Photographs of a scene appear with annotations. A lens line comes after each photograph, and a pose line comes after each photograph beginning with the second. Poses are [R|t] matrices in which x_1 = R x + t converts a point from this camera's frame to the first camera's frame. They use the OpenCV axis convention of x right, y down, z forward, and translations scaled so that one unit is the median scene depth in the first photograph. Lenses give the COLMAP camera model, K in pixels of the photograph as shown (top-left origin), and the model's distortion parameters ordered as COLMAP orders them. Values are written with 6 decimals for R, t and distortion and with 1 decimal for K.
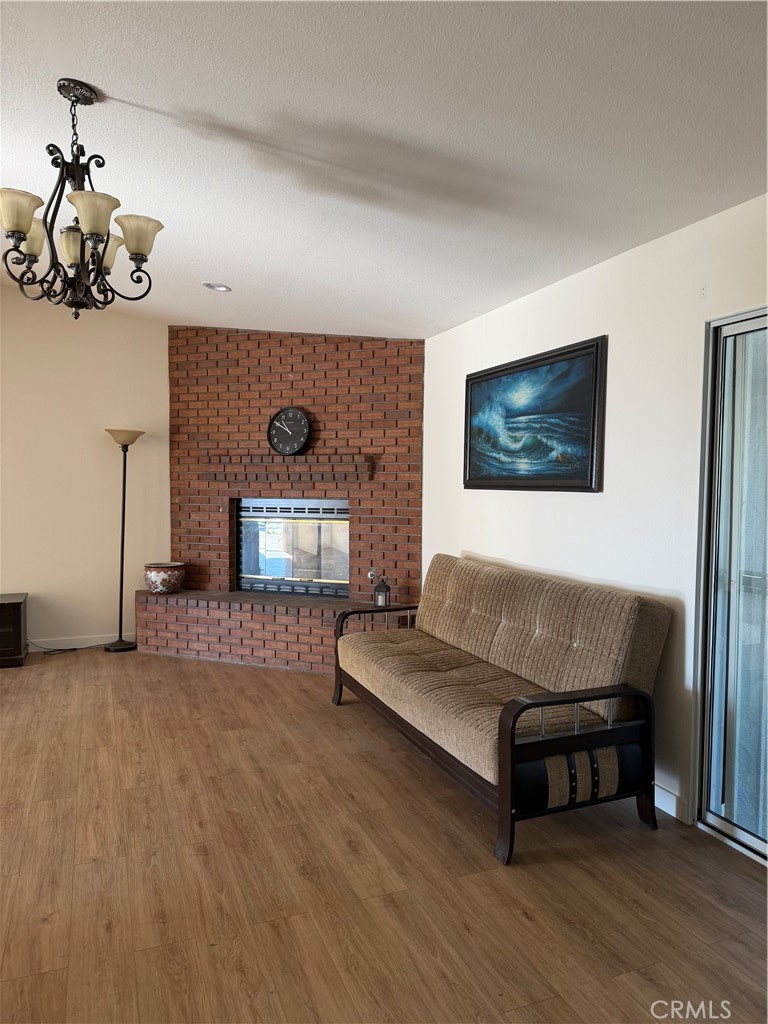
lens RADIAL K [[715.7, 0, 385.2], [0, 715.7, 515.2], [0, 0, 1]] dist [0.091838, -0.112691]
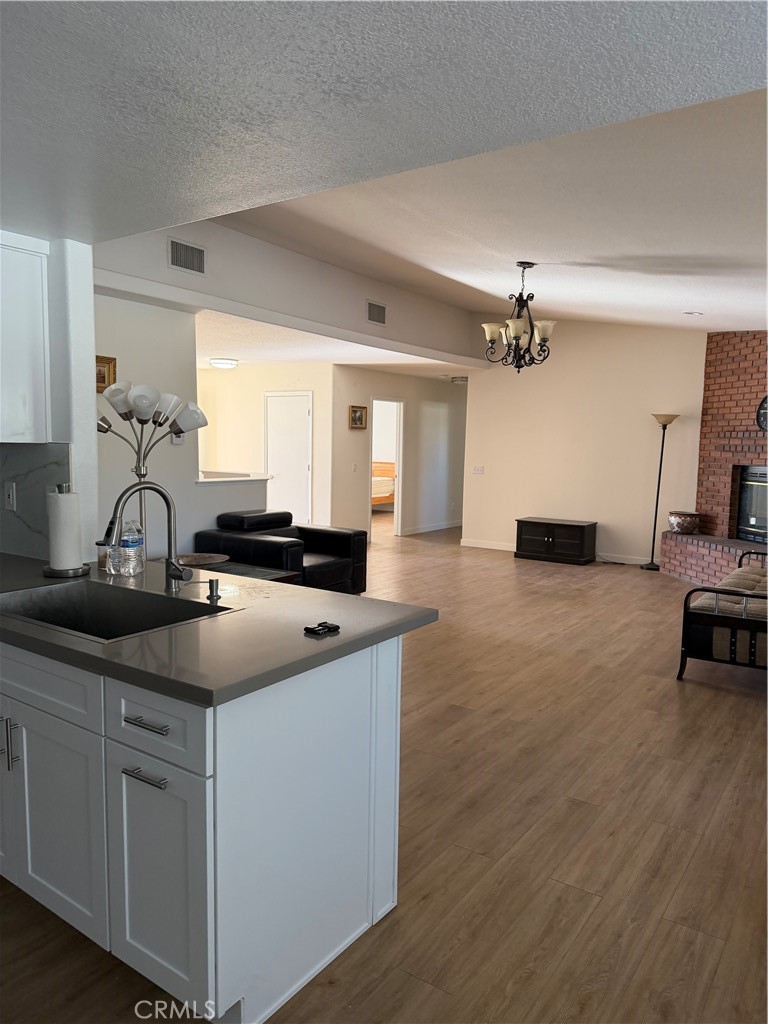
lens RADIAL K [[715.7, 0, 385.2], [0, 715.7, 515.2], [0, 0, 1]] dist [0.091838, -0.112691]
pose [[0.548460, 0.090590, -0.831255, 0.748729], [-0.059289, 0.995825, 0.069406, 0.017251], [0.834072, 0.011218, 0.551541, -0.318153]]
